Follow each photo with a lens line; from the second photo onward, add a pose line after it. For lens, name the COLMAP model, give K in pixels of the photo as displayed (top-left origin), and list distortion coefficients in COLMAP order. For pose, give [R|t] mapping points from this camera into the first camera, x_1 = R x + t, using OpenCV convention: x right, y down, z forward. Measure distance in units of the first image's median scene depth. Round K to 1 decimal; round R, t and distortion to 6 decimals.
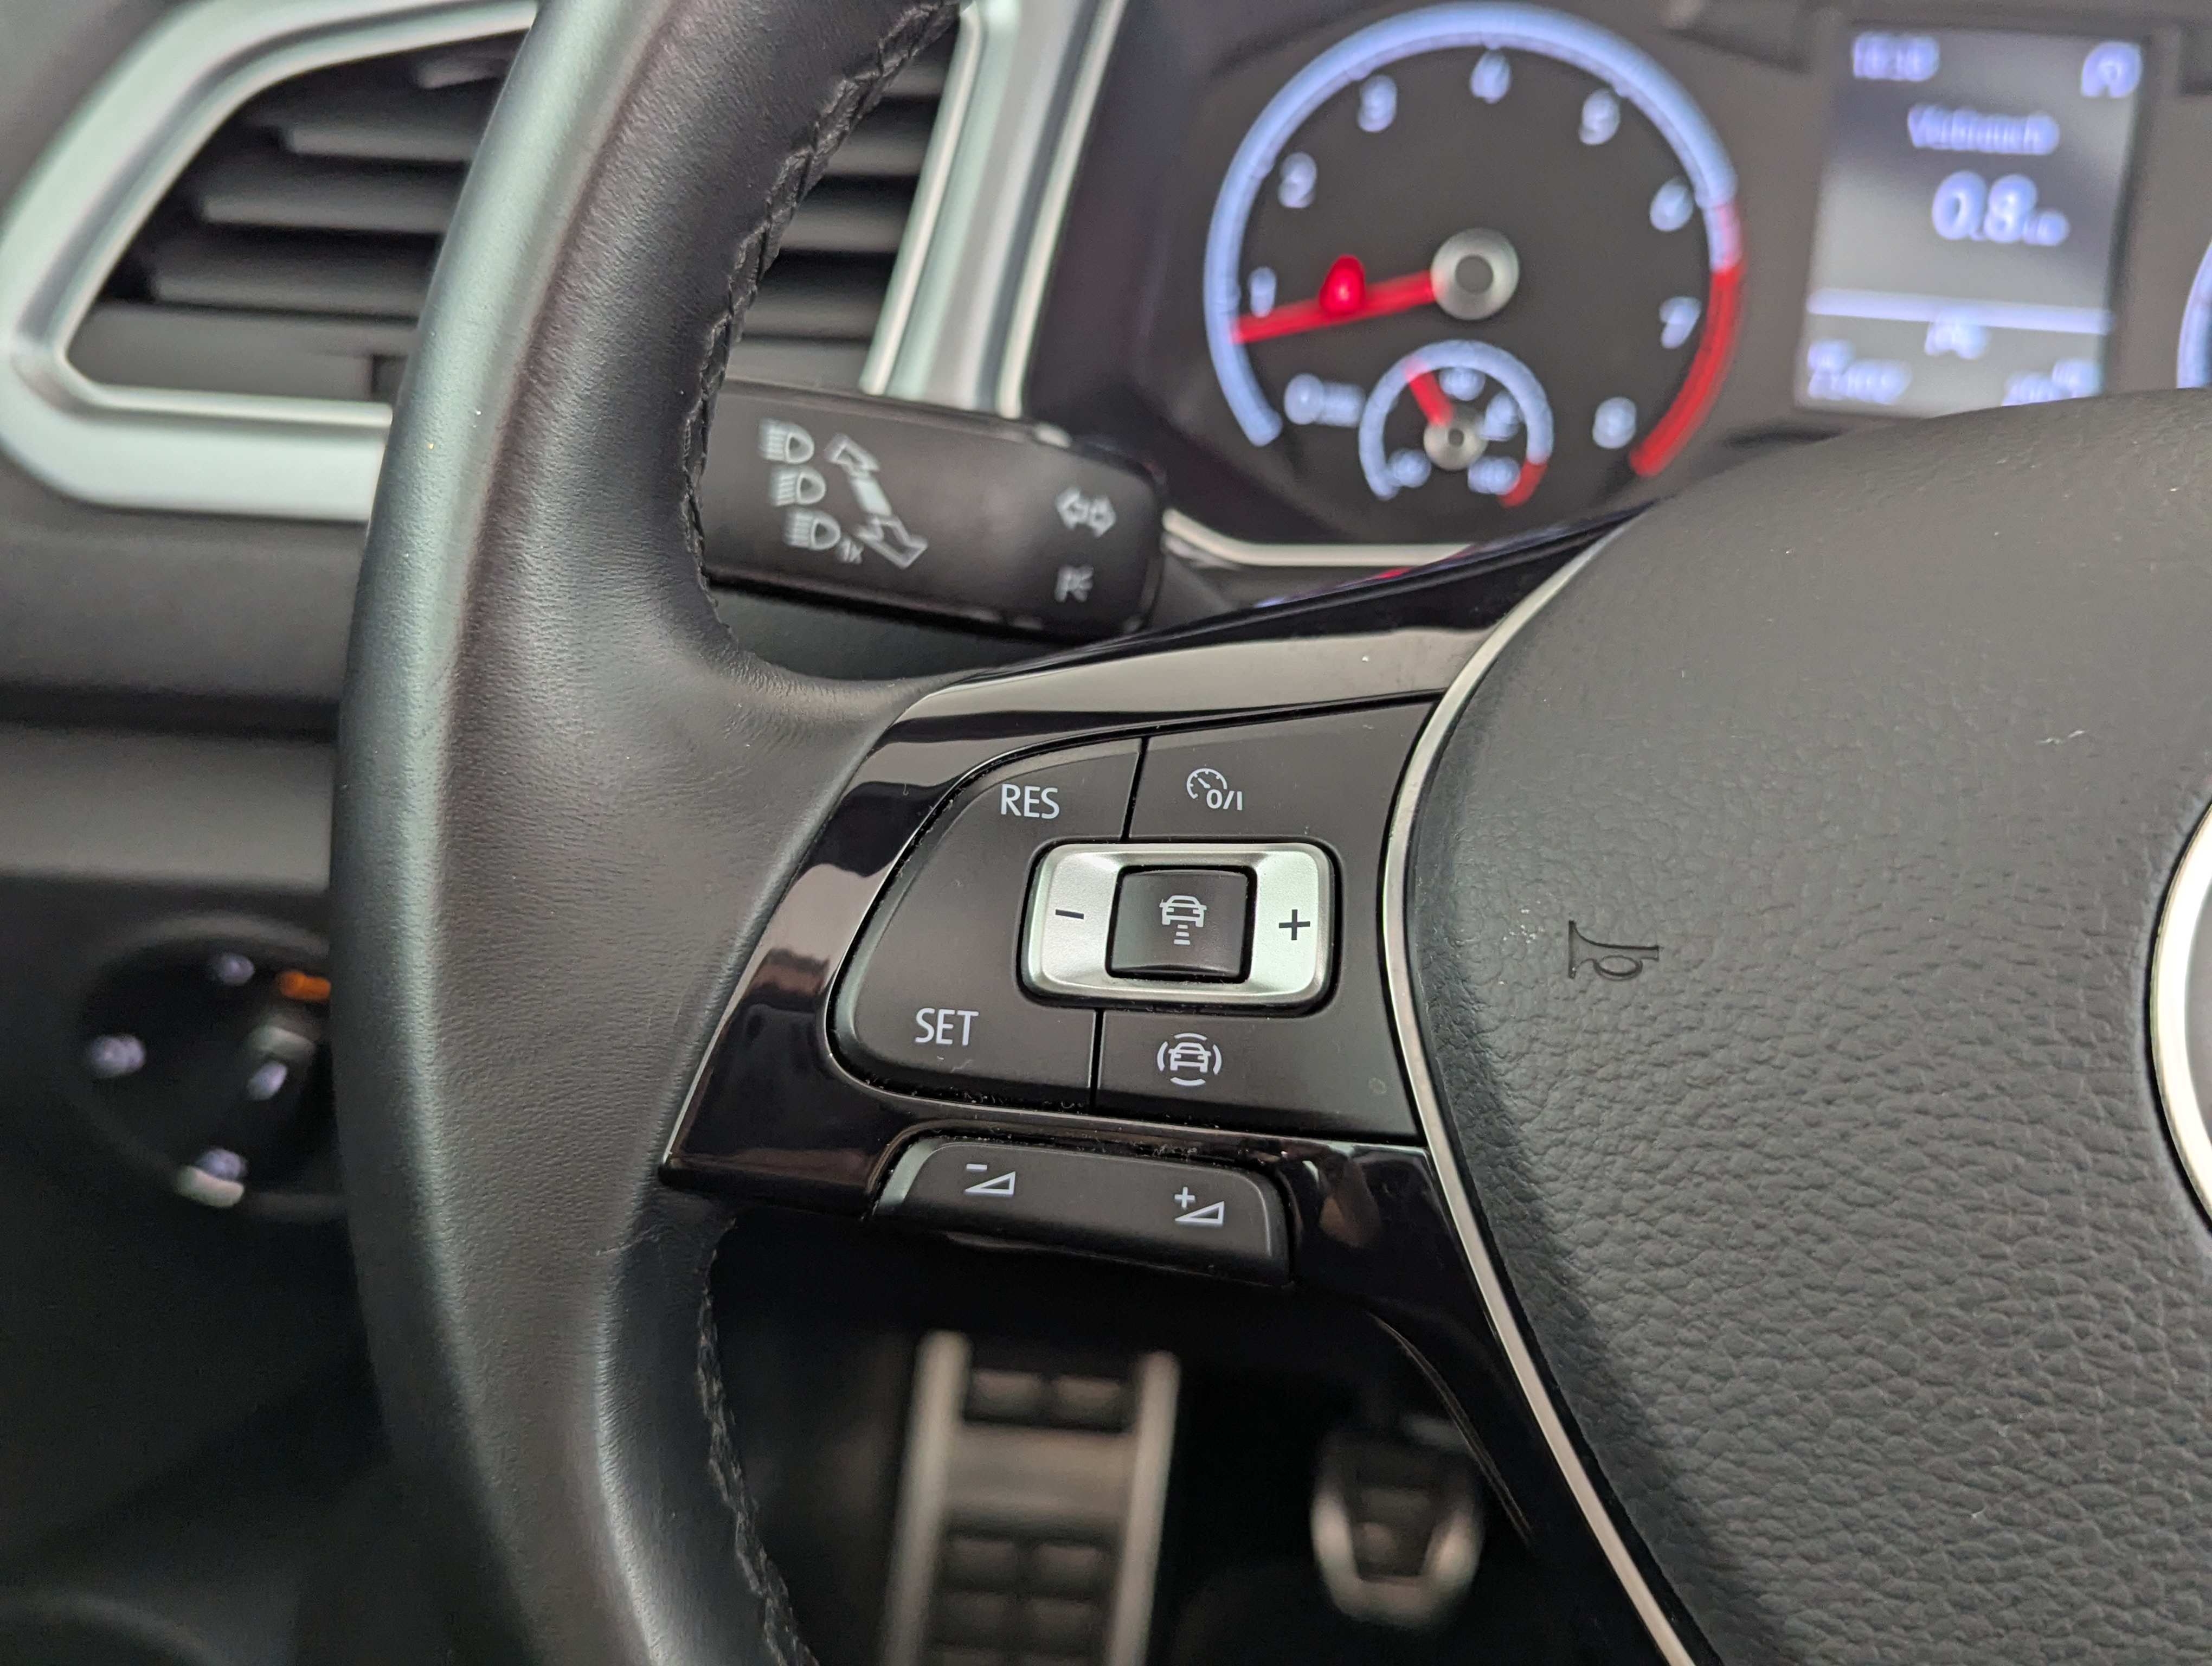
lens RADIAL K [[2164.3, 0, 1130.1], [0, 2164.3, 836.8], [0, 0, 1]] dist [-0.002552, 0.001505]
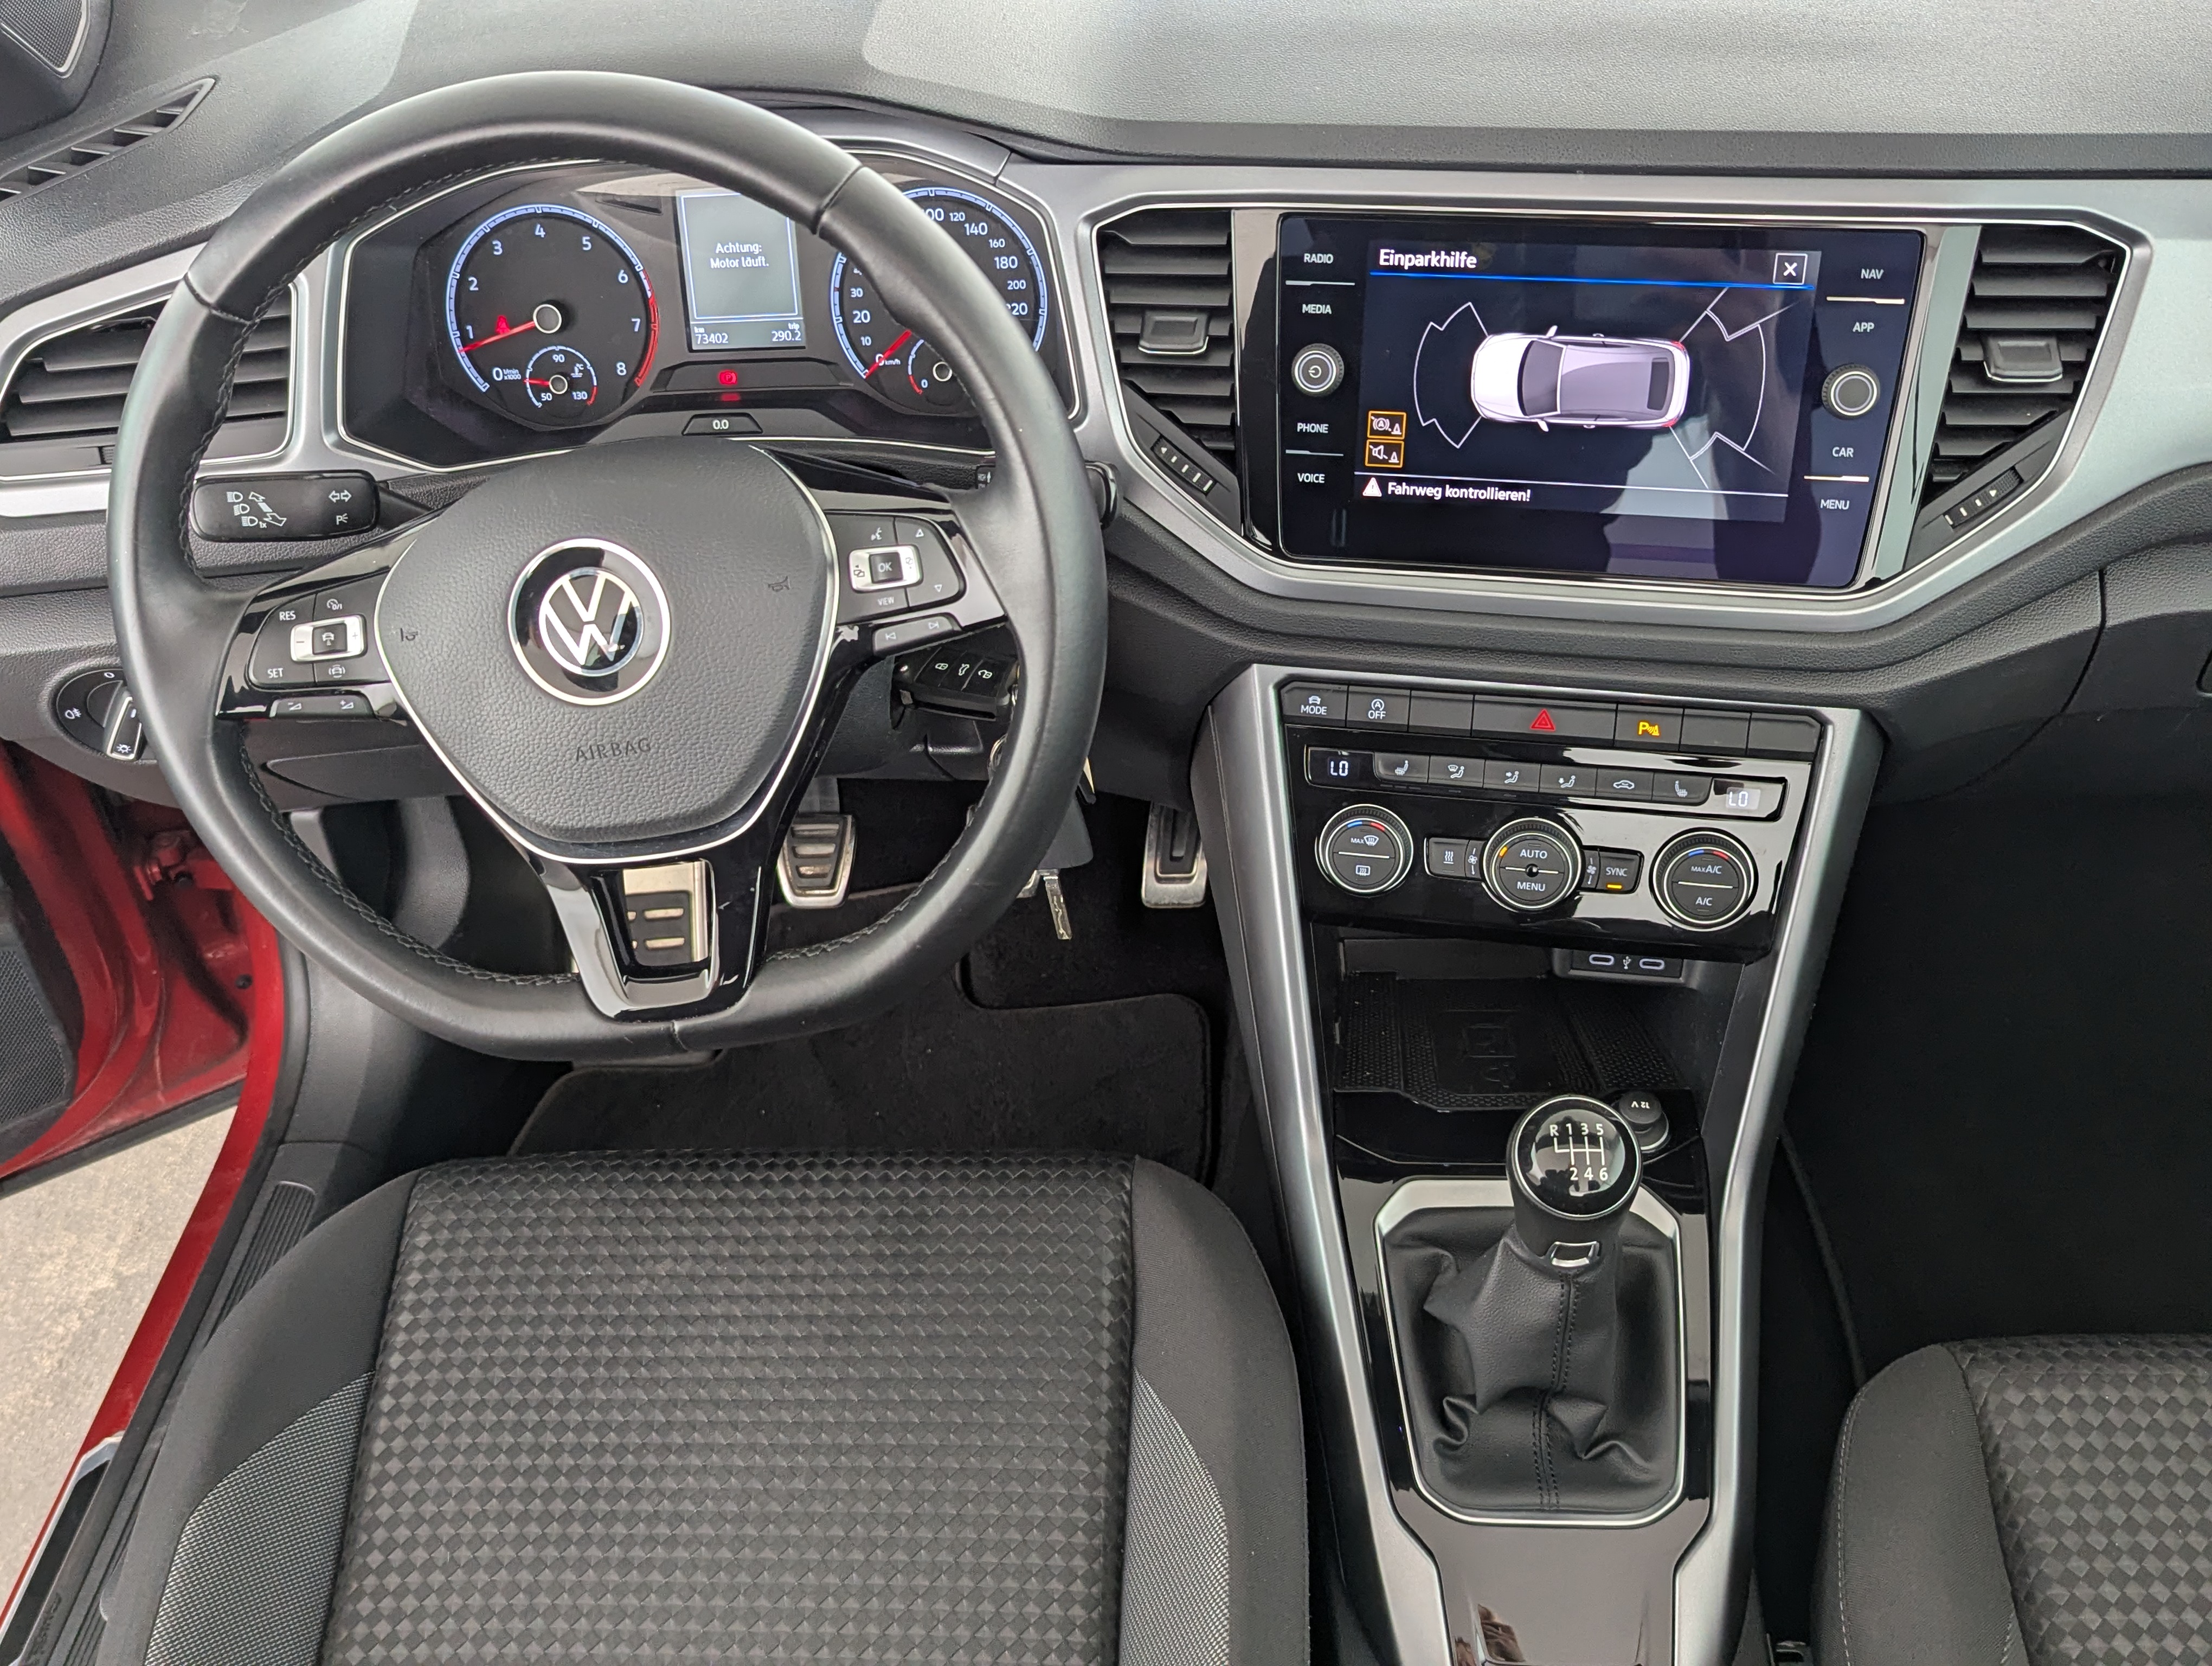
lens RADIAL K [[2054.4, 0, 1087.0], [0, 2054.4, 824.1], [0, 0, 1]] dist [0.026705, -0.000981]
pose [[0.987477, -0.156321, 0.021279, 0.969094], [0.148283, 0.965709, 0.213113, -0.177036], [-0.053864, -0.207289, 0.976796, -2.218118]]
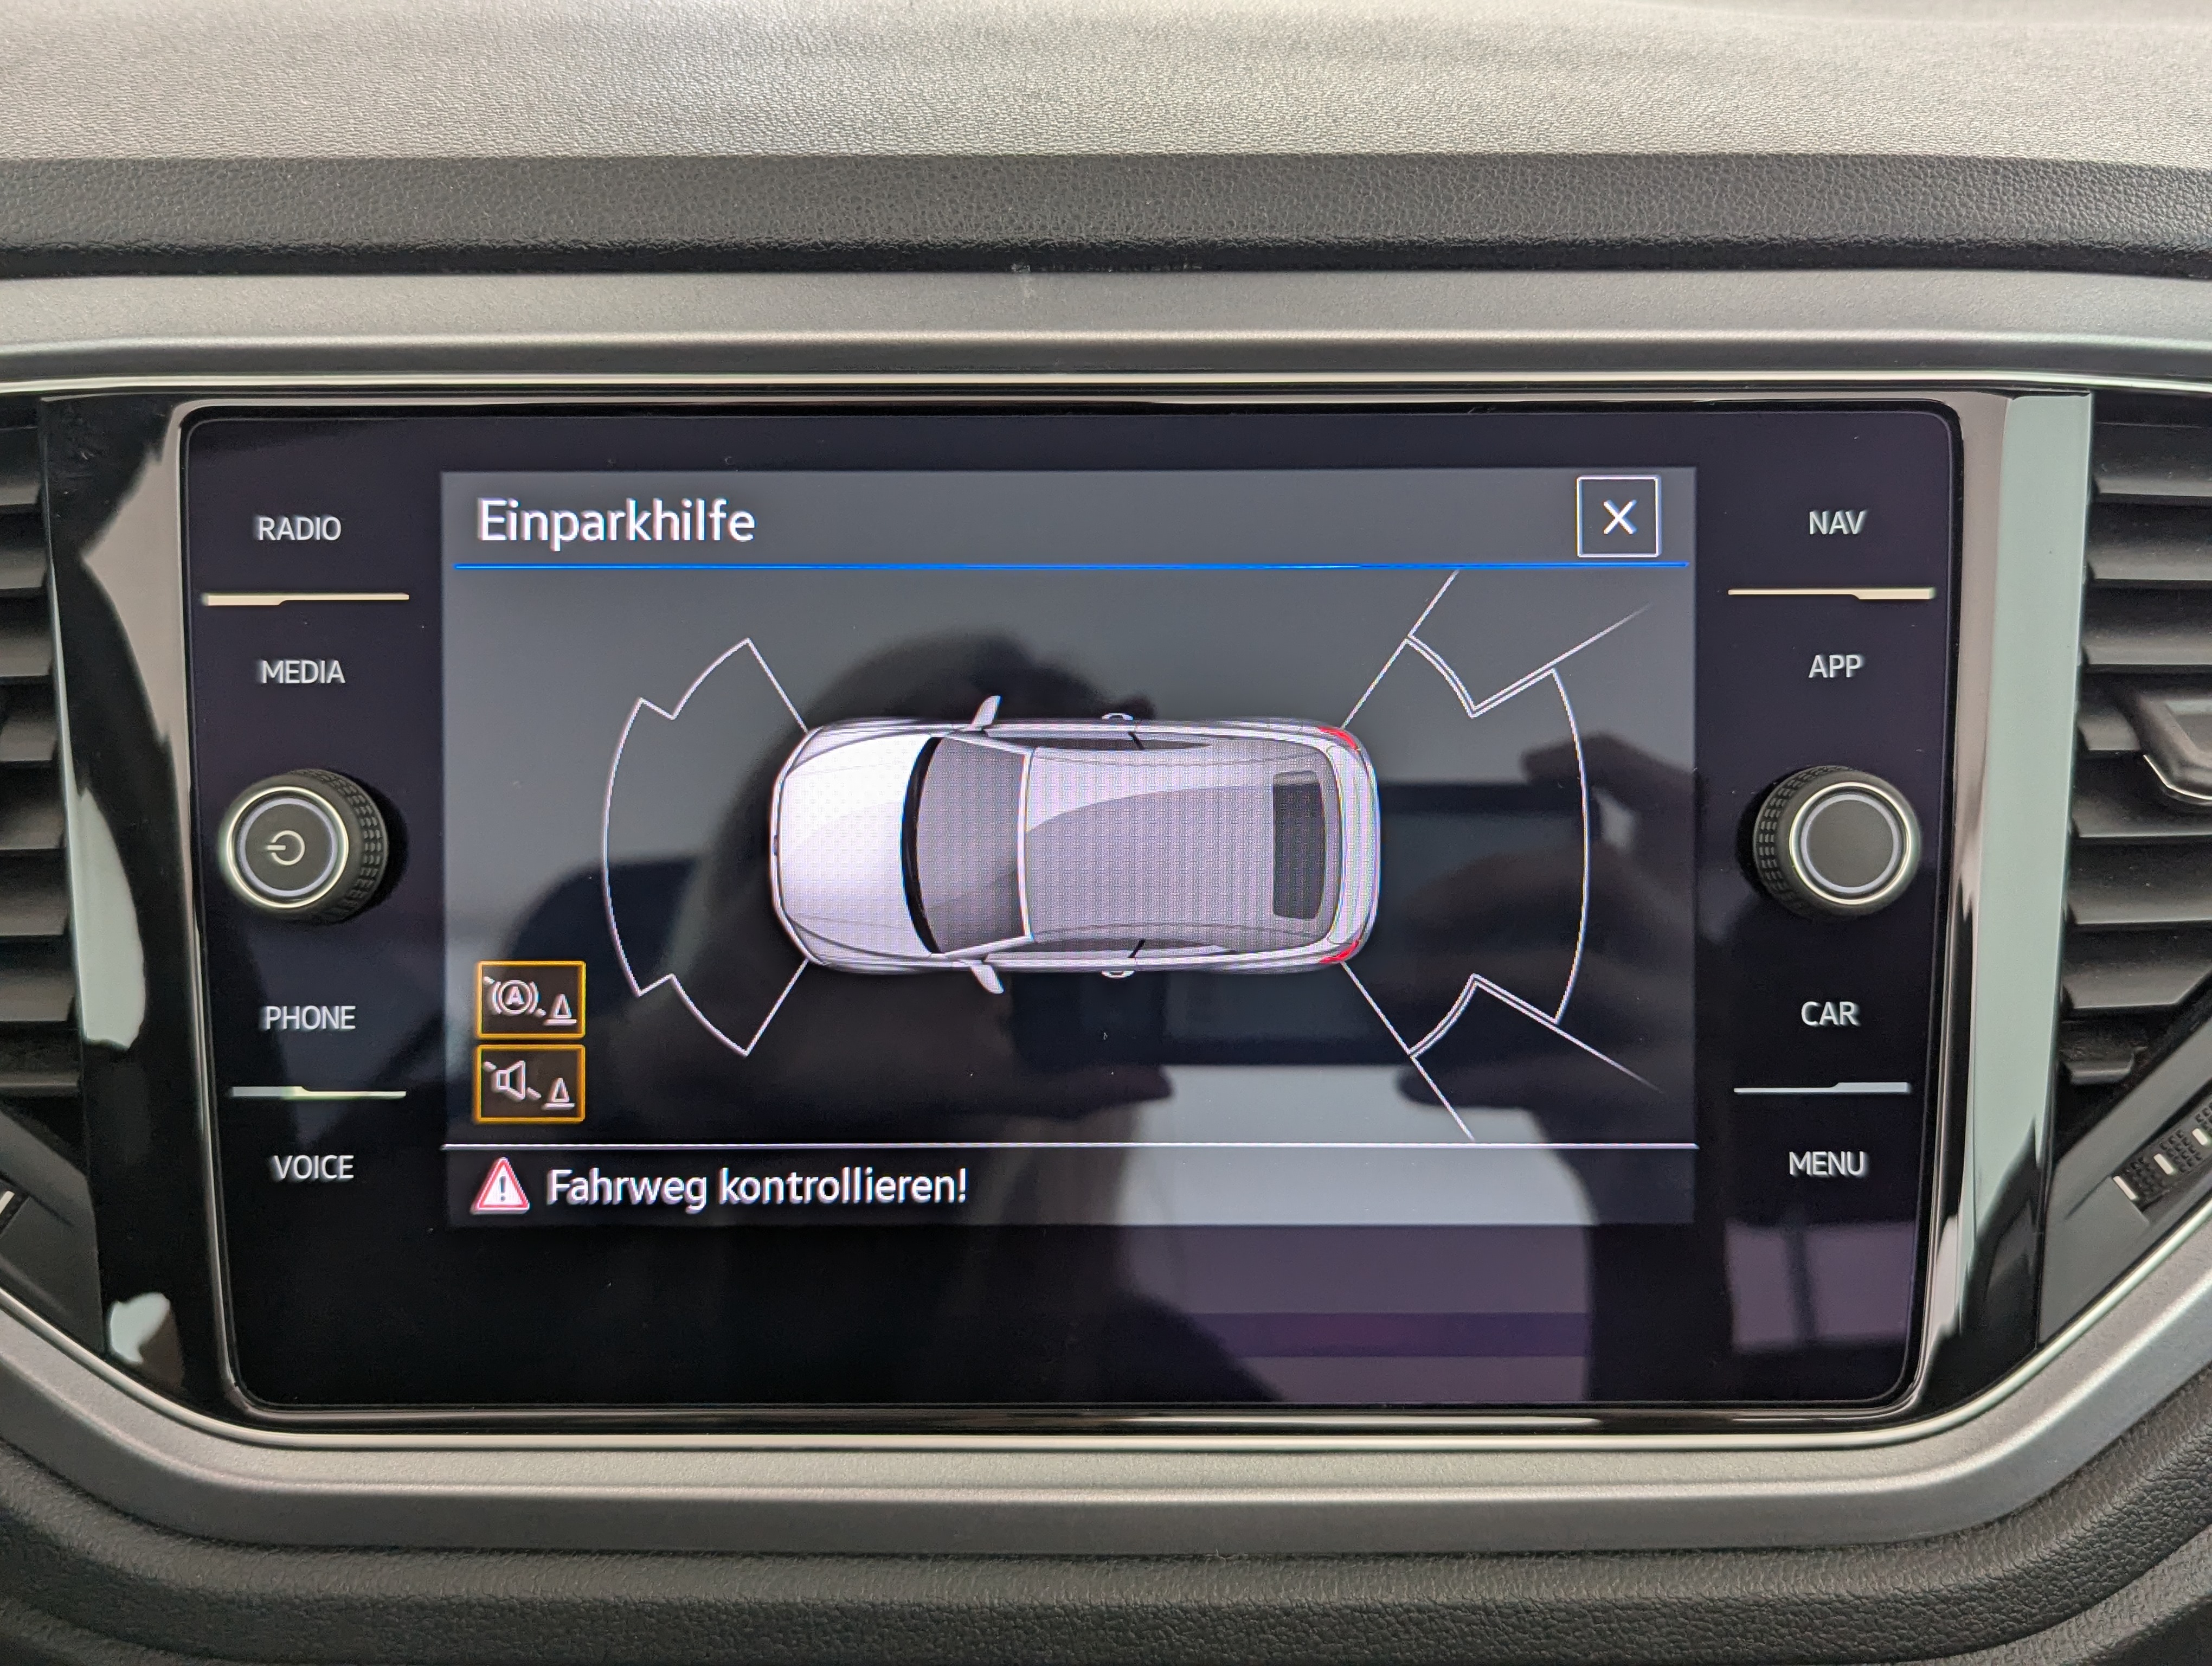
lens RADIAL K [[2048.9, 0, 1140.6], [0, 2048.9, 828.0], [0, 0, 1]] dist [0.026167, -0.004705]
pose [[0.945447, -0.171843, 0.276768, 1.611258], [0.189116, 0.981266, -0.036767, -0.014254], [-0.265265, 0.087103, 0.960233, -0.116597]]
